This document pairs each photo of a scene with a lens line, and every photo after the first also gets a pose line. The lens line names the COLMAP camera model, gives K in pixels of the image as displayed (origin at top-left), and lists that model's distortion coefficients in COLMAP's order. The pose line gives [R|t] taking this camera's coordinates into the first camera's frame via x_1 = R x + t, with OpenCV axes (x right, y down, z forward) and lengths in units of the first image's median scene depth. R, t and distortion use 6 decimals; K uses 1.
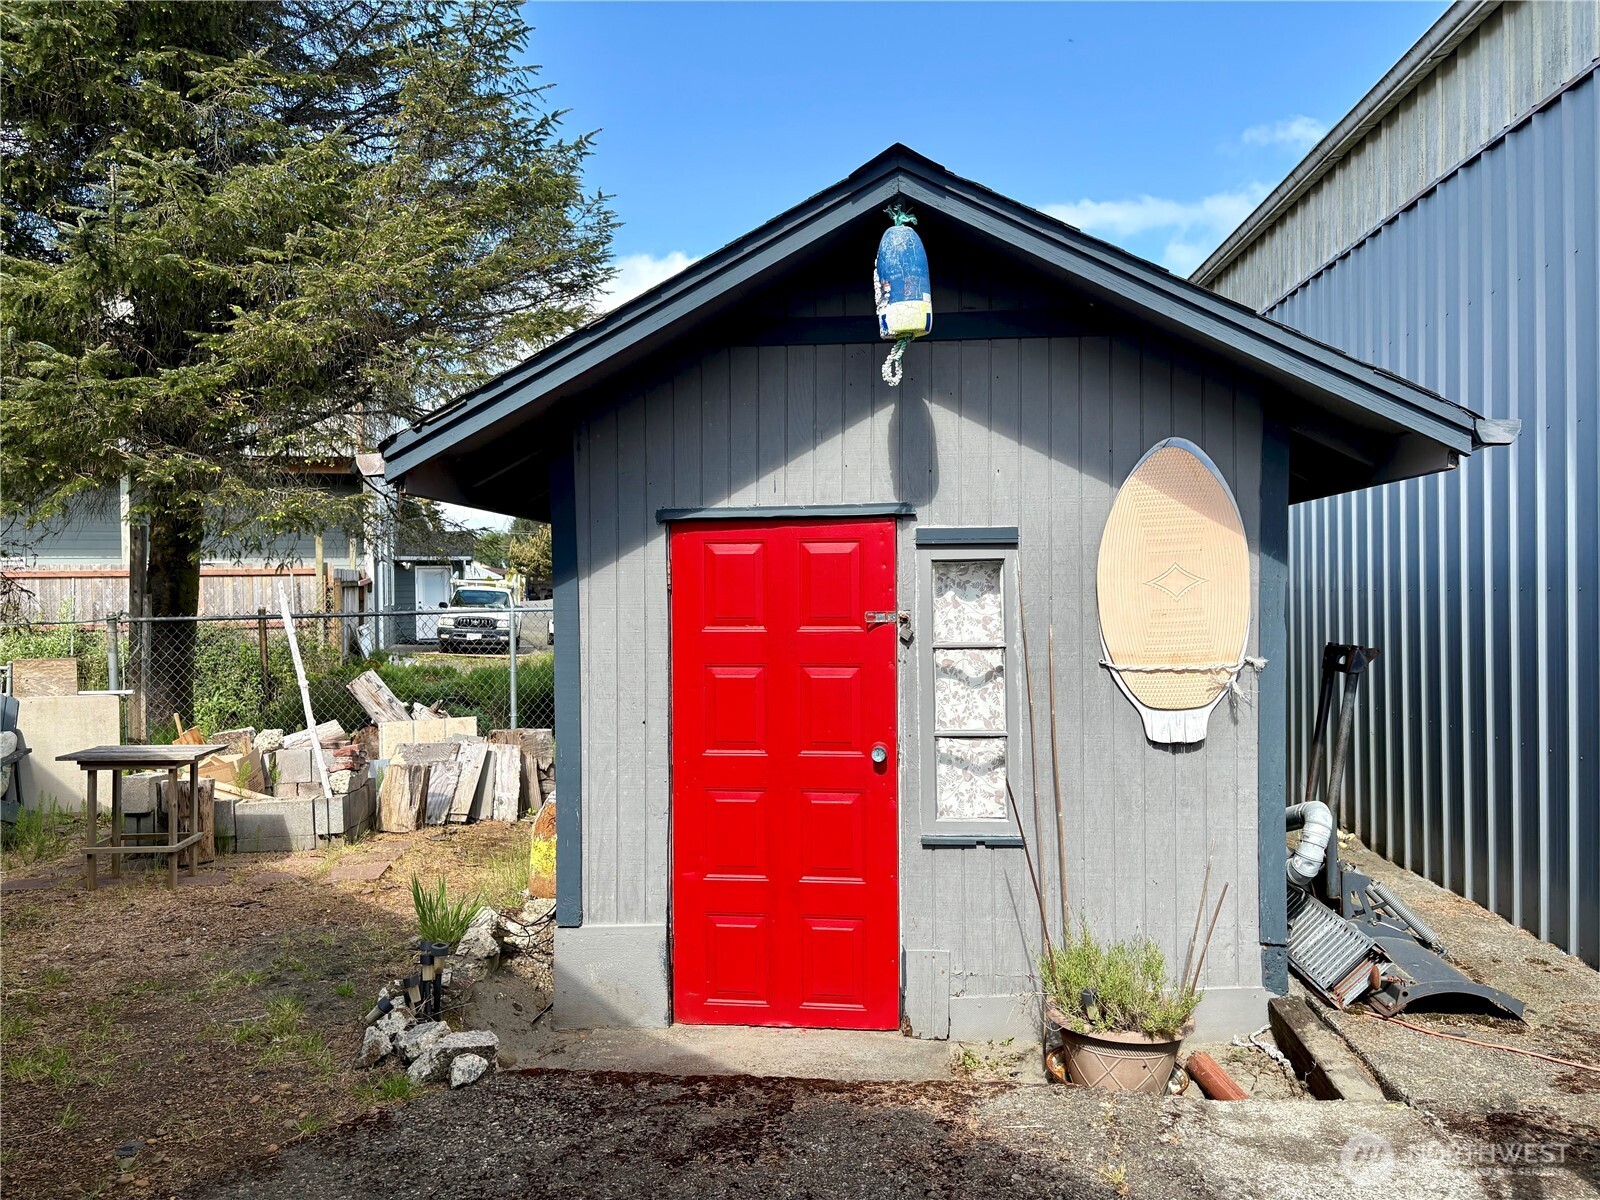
lens RADIAL K [[1207.7, 0, 803.5], [0, 1207.7, 608.0], [0, 0, 1]] dist [0.054572, -0.069122]
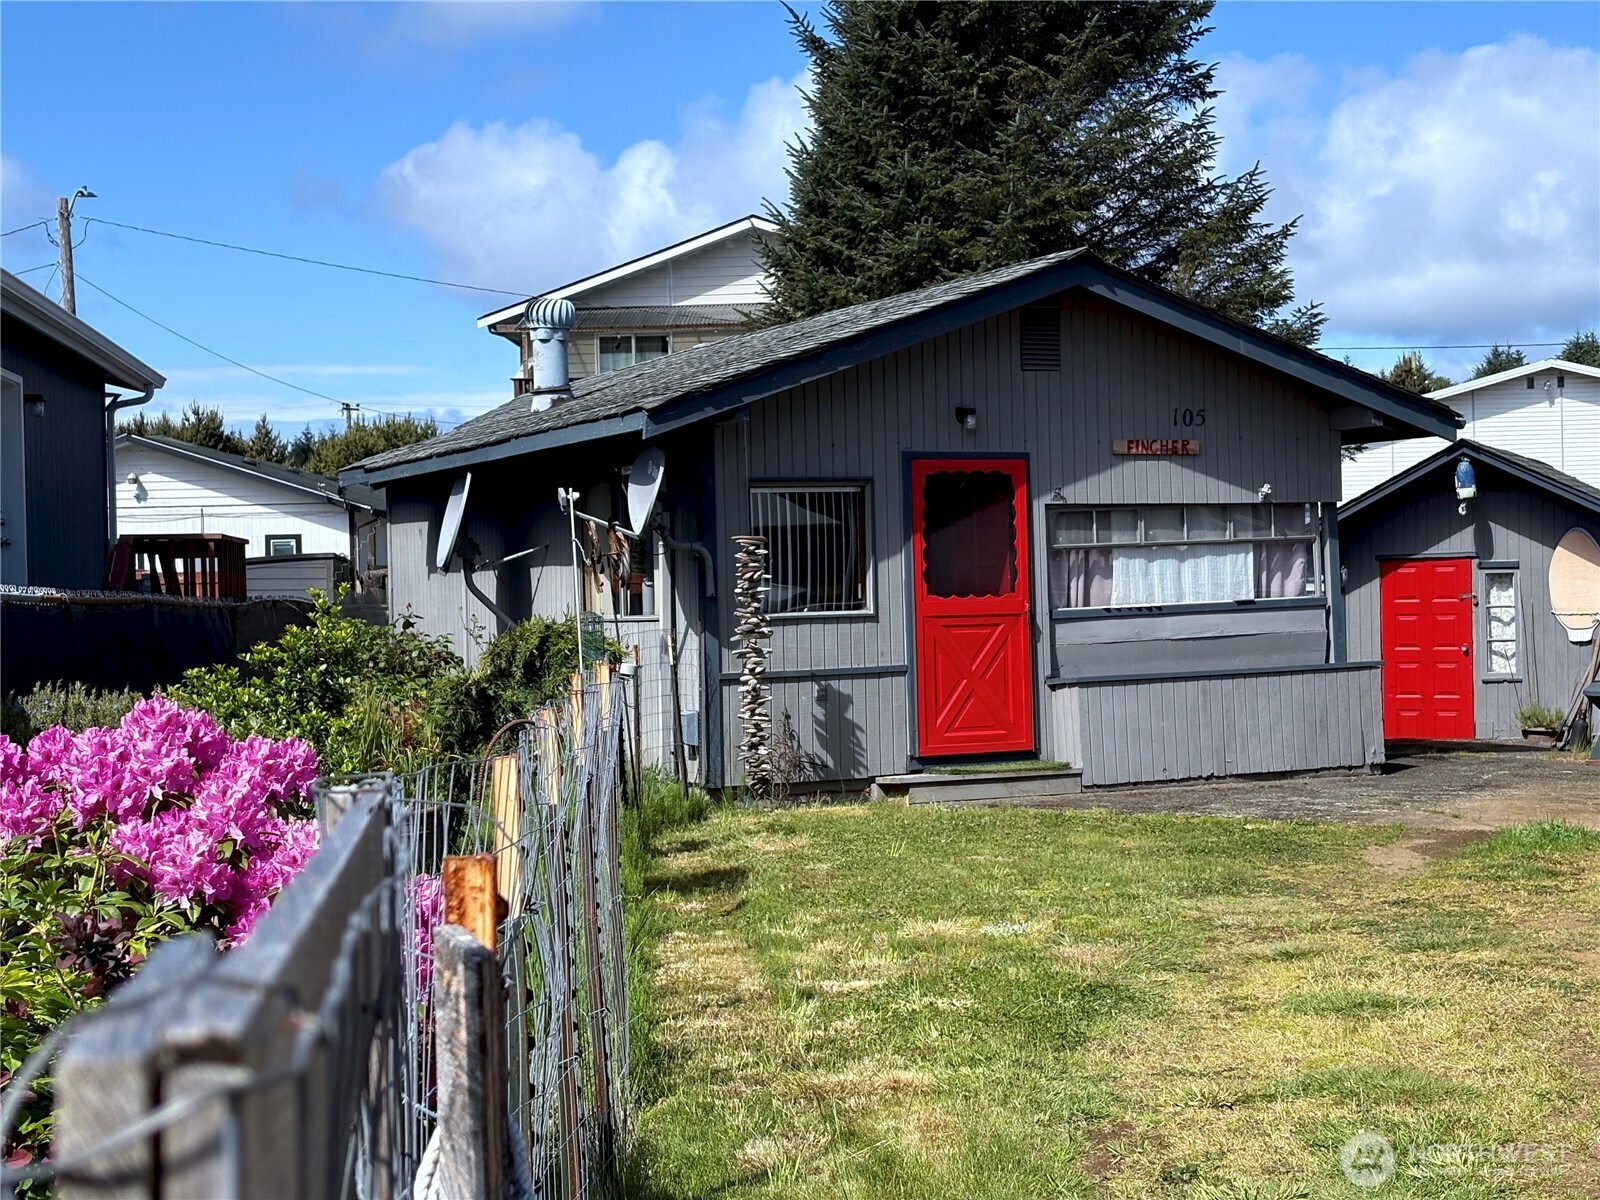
lens RADIAL K [[2393.9, 0, 809.1], [0, 2393.9, 608.7], [0, 0, 1]] dist [0.265823, -1.155311]
pose [[0.952354, -0.009375, -0.304852, 0.313305], [0.010196, 0.999947, 0.001101, 0.015130], [0.304825, -0.004157, 0.952399, -4.459429]]
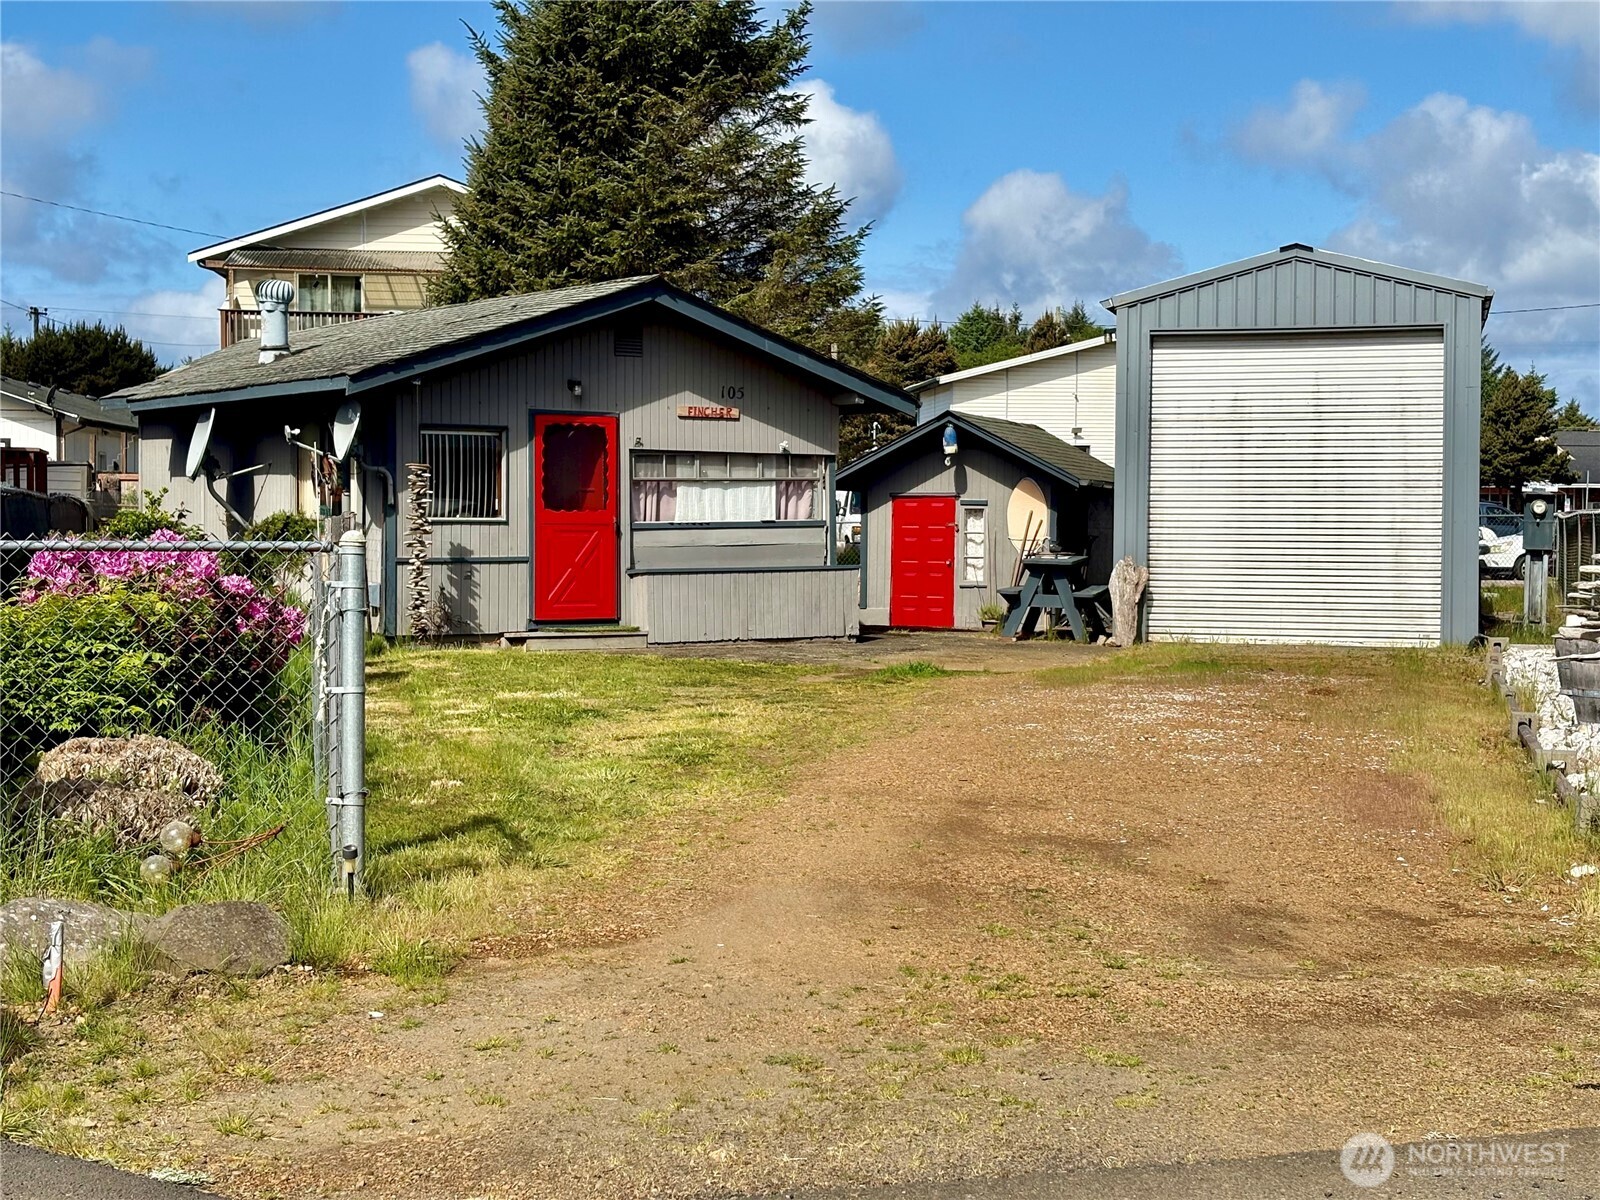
lens RADIAL K [[2393.9, 0, 809.1], [0, 2393.9, 608.7], [0, 0, 1]] dist [0.265823, -1.155311]
pose [[0.983371, 0.027142, -0.179570, 0.945361], [-0.021678, 0.999242, 0.032319, 0.037881], [0.180311, -0.027889, 0.983214, -6.148410]]
